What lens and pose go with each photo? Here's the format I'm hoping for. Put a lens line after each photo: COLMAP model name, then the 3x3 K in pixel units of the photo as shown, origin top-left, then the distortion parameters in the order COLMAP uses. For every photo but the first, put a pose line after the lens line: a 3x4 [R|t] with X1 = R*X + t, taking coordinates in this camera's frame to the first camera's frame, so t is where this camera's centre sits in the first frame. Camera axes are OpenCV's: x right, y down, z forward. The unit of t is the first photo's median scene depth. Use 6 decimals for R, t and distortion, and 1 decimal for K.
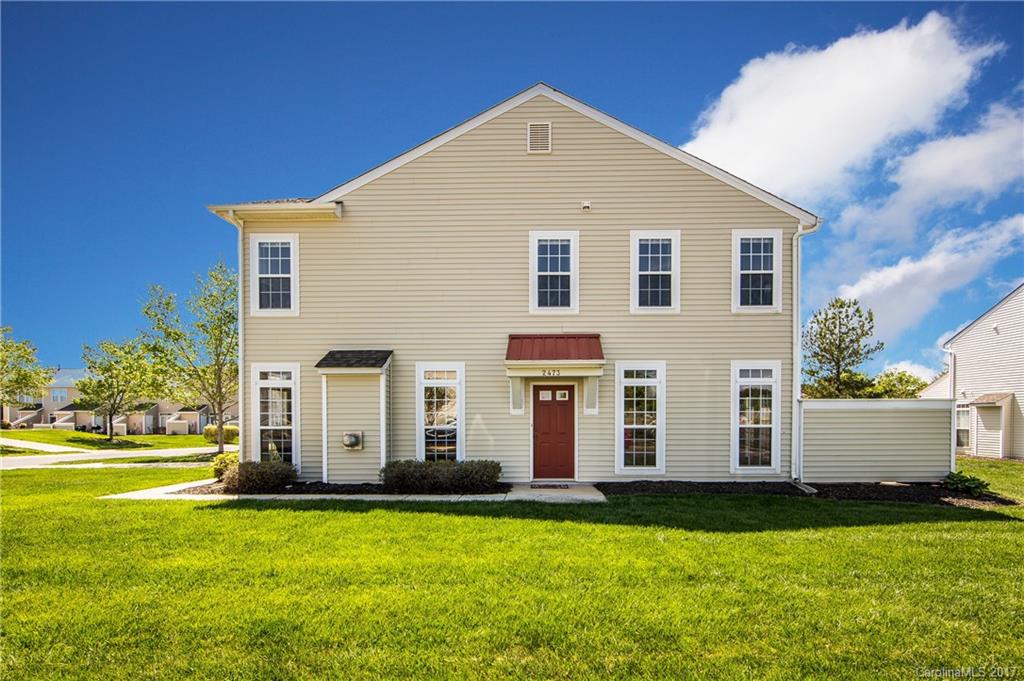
lens RADIAL K [[318.8, 0, 512.0], [0, 318.8, 367.9], [0, 0, 1]] dist [-0.002217, -0.000050]
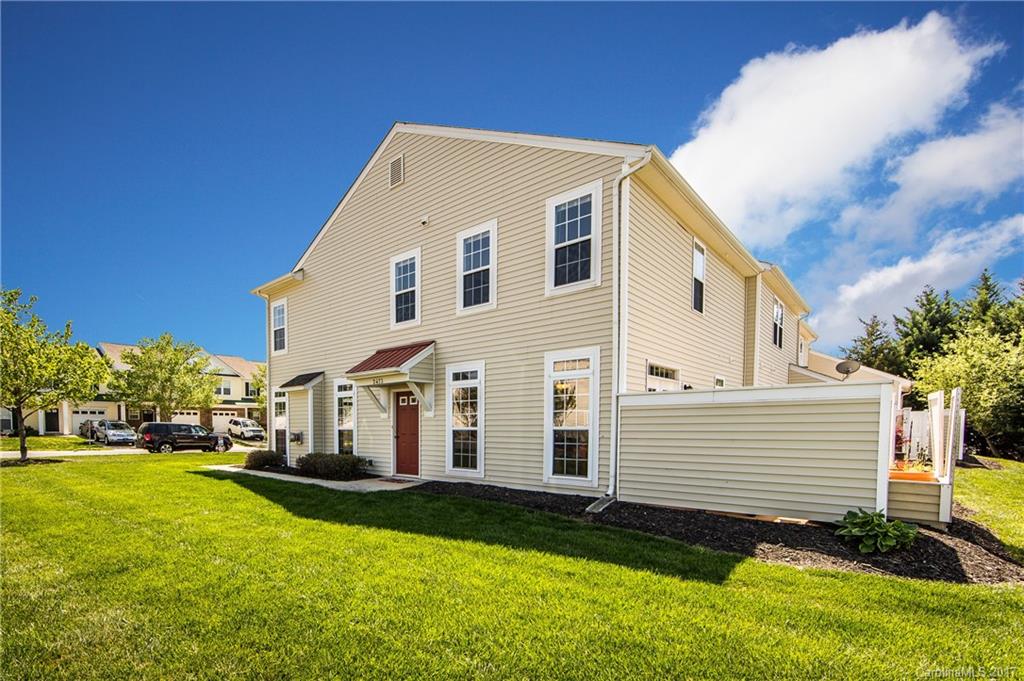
lens RADIAL K [[415.4, 0, 488.7], [0, 415.4, 339.8], [0, 0, 1]] dist [0.000469, -0.000049]
pose [[0.801442, -0.123848, -0.585108, 1.235531], [0.109148, 0.992182, -0.060509, -0.005915], [0.588028, -0.015369, 0.808695, -0.010530]]
